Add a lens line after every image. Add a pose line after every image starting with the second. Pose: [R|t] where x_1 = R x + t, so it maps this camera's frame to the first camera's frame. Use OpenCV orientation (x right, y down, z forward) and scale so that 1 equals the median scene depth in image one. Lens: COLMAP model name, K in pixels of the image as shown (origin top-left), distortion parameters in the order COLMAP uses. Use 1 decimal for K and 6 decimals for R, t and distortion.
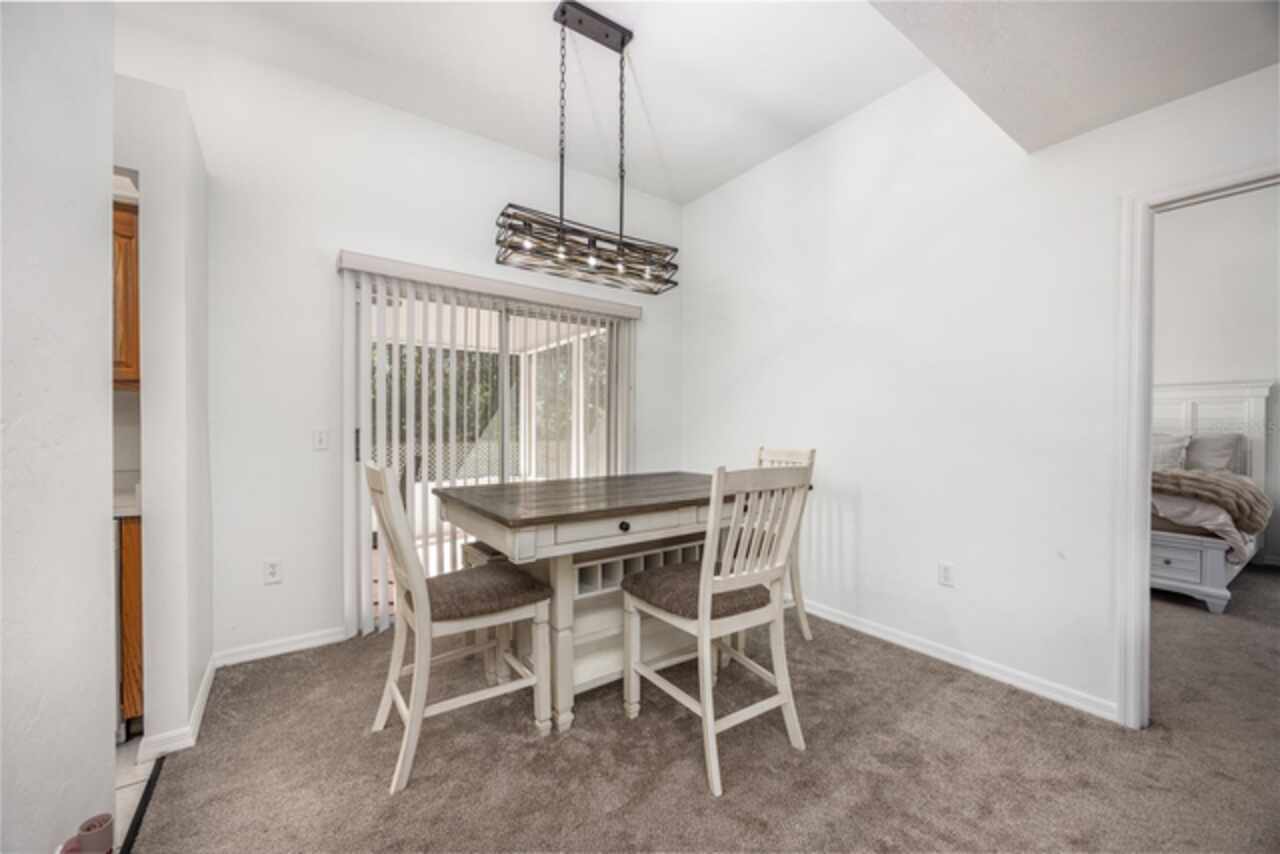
lens RADIAL K [[494.2, 0, 645.7], [0, 494.2, 430.3], [0, 0, 1]] dist [0.004599, -0.000438]
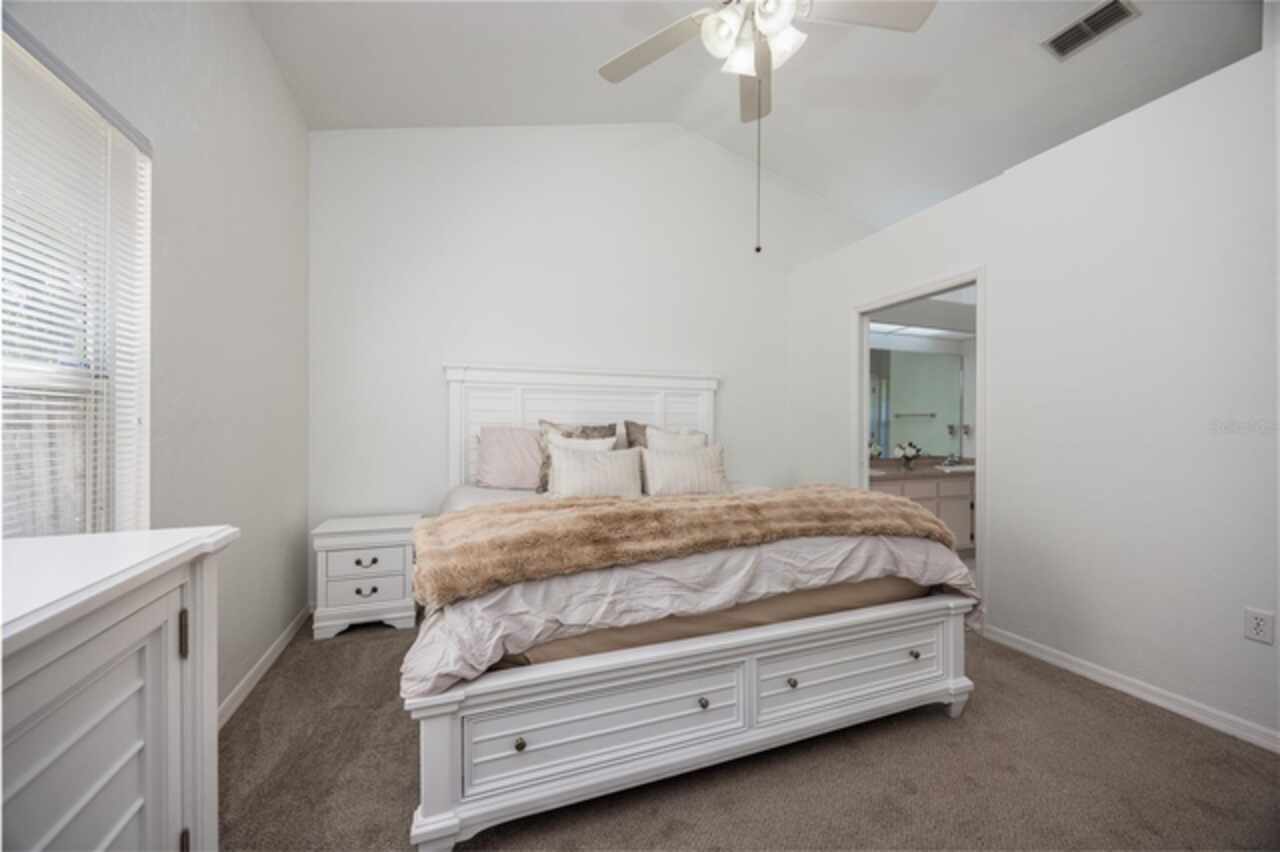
lens RADIAL K [[494.2, 0, 626.4], [0, 494.2, 428.6], [0, 0, 1]] dist [0.004599, -0.000438]
pose [[0.286174, -0.007484, 0.958149, 0.435979], [0.014179, 0.999893, 0.003575, -0.002962], [-0.958073, 0.012563, 0.286249, 1.221591]]
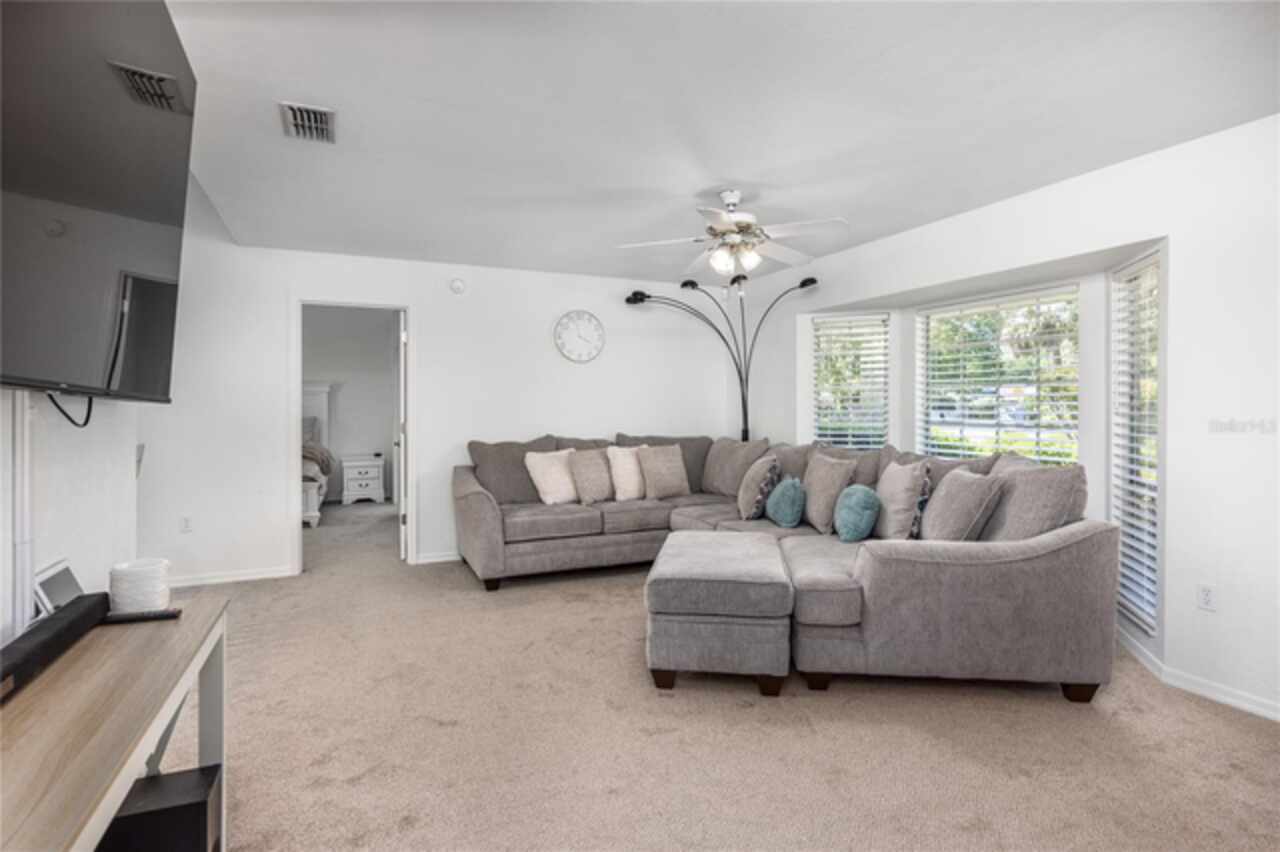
lens RADIAL K [[658.1, 0, 639.5], [0, 658.1, 414.7], [0, 0, 1]] dist [-0.005384, 0.000312]
pose [[0.208784, -0.015434, 0.977840, -0.732398], [0.011751, 0.999843, 0.013272, -0.017507], [-0.977891, 0.008720, 0.208932, -0.495642]]
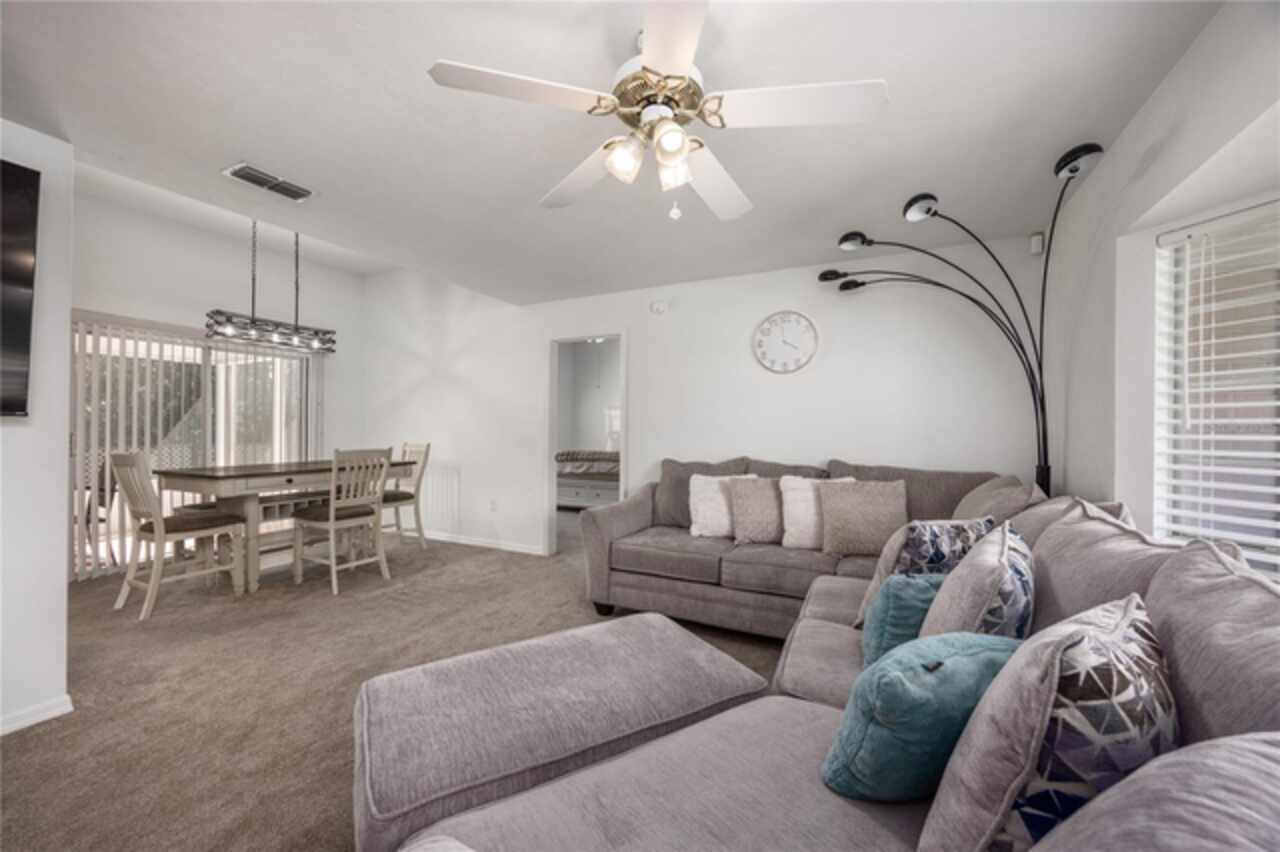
lens RADIAL K [[494.2, 0, 636.1], [0, 494.2, 428.7], [0, 0, 1]] dist [0.004599, -0.000438]
pose [[0.898908, 0.001605, 0.438135, 0.199364], [0.000766, 0.999986, -0.005234, -0.003953], [-0.438138, 0.005040, 0.898894, -0.838474]]
